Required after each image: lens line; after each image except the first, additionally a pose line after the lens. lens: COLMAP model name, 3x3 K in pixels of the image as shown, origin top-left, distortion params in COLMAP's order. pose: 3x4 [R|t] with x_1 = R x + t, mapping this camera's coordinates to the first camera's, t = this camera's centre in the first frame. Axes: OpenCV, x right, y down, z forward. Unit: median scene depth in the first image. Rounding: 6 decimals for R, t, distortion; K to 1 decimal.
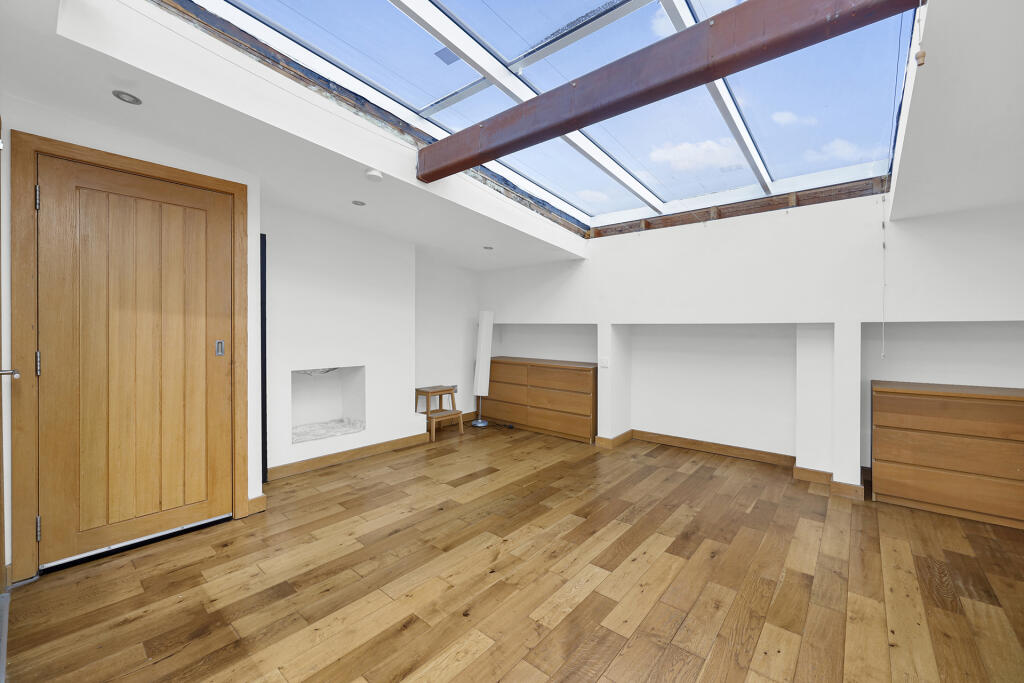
lens RADIAL K [[418.5, 0, 512.0], [0, 418.5, 329.5], [0, 0, 1]] dist [-0.000410, 0.000043]
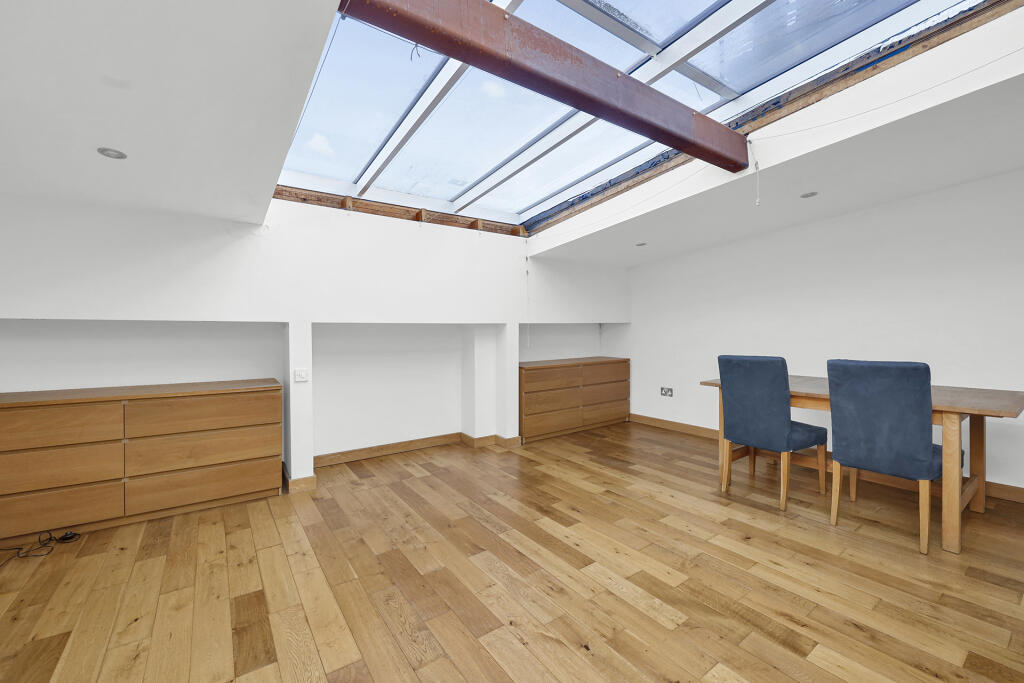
lens RADIAL K [[433.3, 0, 481.6], [0, 433.3, 337.4], [0, 0, 1]] dist [-0.001401, -0.000117]
pose [[0.237820, -0.021372, 0.971074, -0.491476], [0.008993, 0.999763, 0.019801, 0.000841], [-0.971268, 0.004024, 0.237956, 0.582132]]
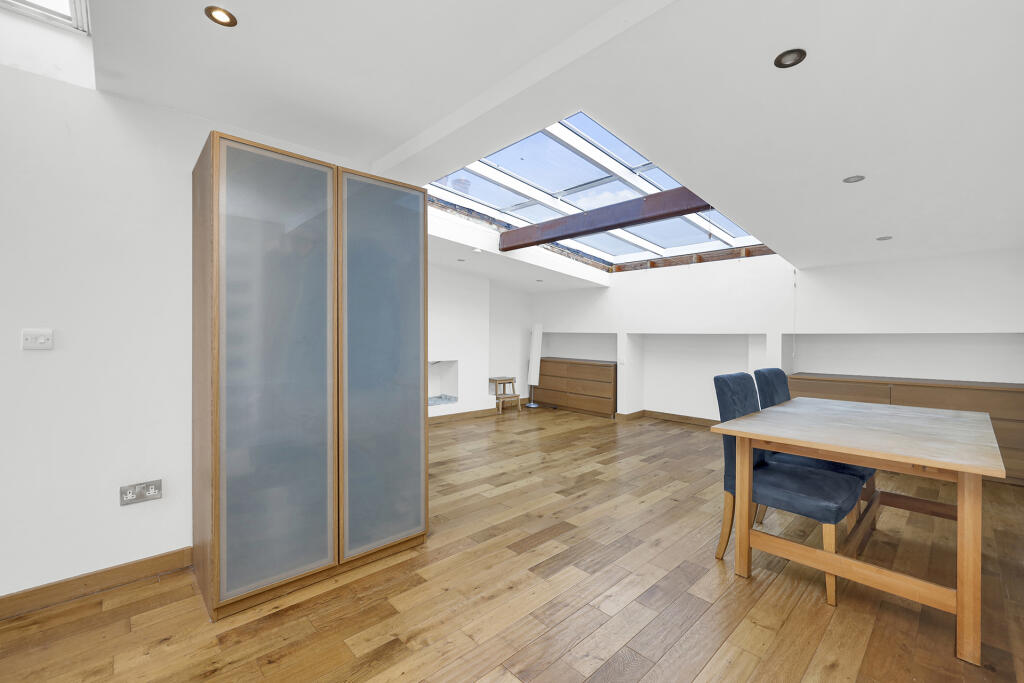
lens RADIAL K [[433.3, 0, 481.6], [0, 433.3, 337.4], [0, 0, 1]] dist [-0.001401, -0.000117]
pose [[0.983465, 0.004704, -0.181038, 0.021381], [-0.003830, 0.999979, 0.005175, -0.005959], [0.181058, -0.004396, 0.983463, -0.594178]]
